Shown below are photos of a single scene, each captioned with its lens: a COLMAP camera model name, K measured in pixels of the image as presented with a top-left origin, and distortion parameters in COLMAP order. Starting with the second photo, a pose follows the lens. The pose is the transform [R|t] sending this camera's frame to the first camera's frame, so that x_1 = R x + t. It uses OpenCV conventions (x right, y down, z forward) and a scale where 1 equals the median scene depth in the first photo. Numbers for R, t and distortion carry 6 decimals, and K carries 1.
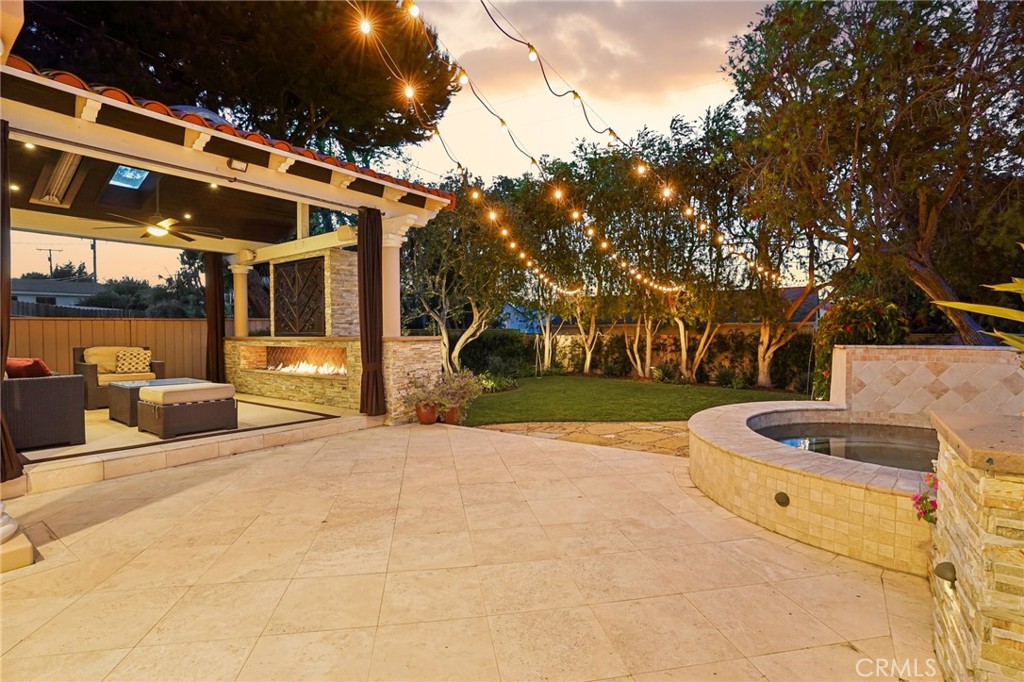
lens RADIAL K [[478.4, 0, 511.8], [0, 478.4, 338.9], [0, 0, 1]] dist [-0.032572, 0.000879]
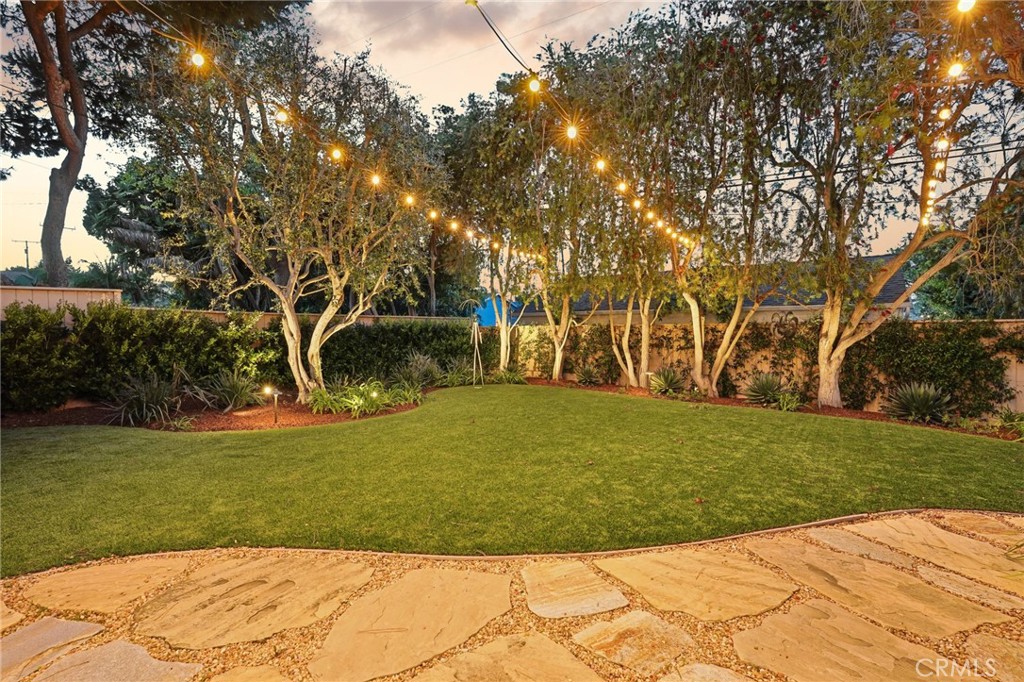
lens RADIAL K [[478.4, 0, 510.3], [0, 478.4, 339.4], [0, 0, 1]] dist [-0.032572, 0.000879]
pose [[0.999533, 0.004287, -0.030251, 0.122318], [-0.004210, 0.999988, 0.002600, 0.012782], [0.030262, -0.002471, 0.999539, 0.337507]]
